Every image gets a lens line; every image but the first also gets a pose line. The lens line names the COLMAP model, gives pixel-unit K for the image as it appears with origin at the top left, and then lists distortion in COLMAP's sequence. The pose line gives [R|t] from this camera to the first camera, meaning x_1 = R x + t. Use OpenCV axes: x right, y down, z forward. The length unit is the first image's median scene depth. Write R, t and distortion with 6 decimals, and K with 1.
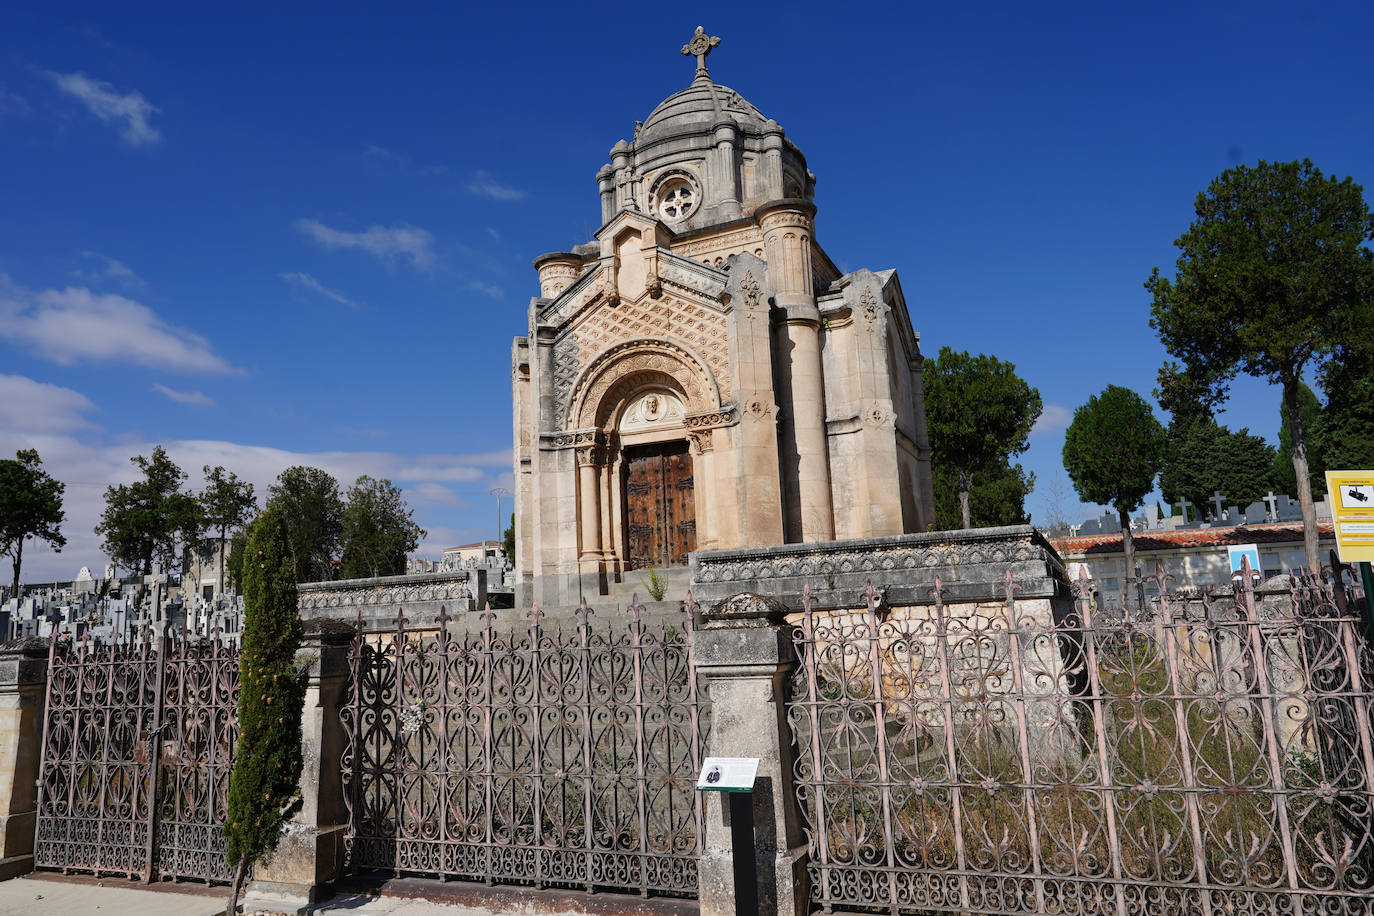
lens RADIAL K [[942.2, 0, 687.0], [0, 942.2, 458.0], [0, 0, 1]] dist [-0.005340, 0.002652]
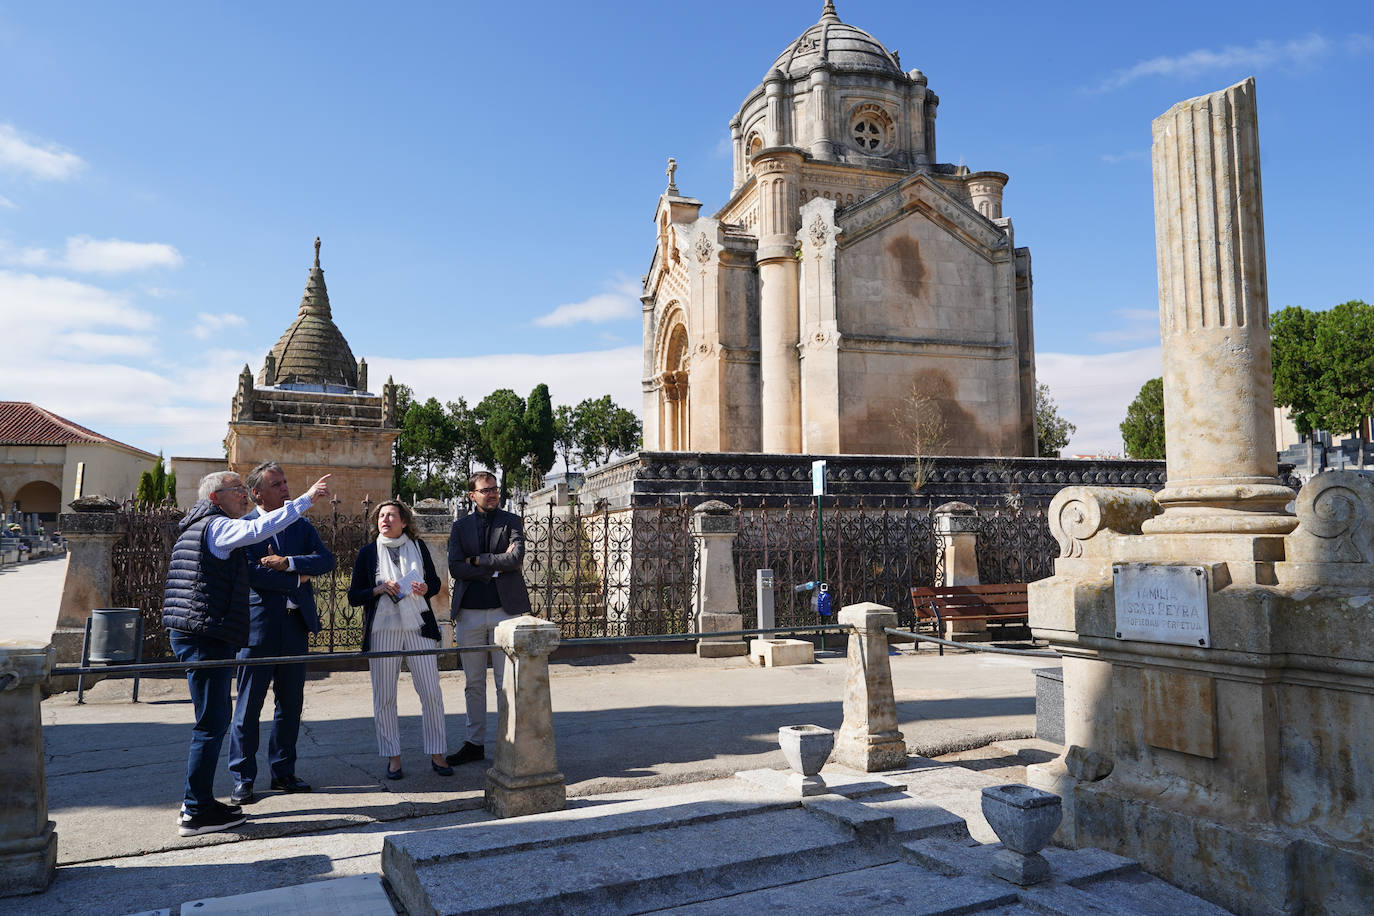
lens RADIAL K [[942.2, 0, 687.0], [0, 942.2, 458.0], [0, 0, 1]] dist [-0.005340, 0.002652]
pose [[0.647831, -0.022469, -0.761453, 0.900672], [0.115231, 0.990954, 0.068794, -0.000043], [0.753019, -0.132310, 0.644560, 0.165274]]
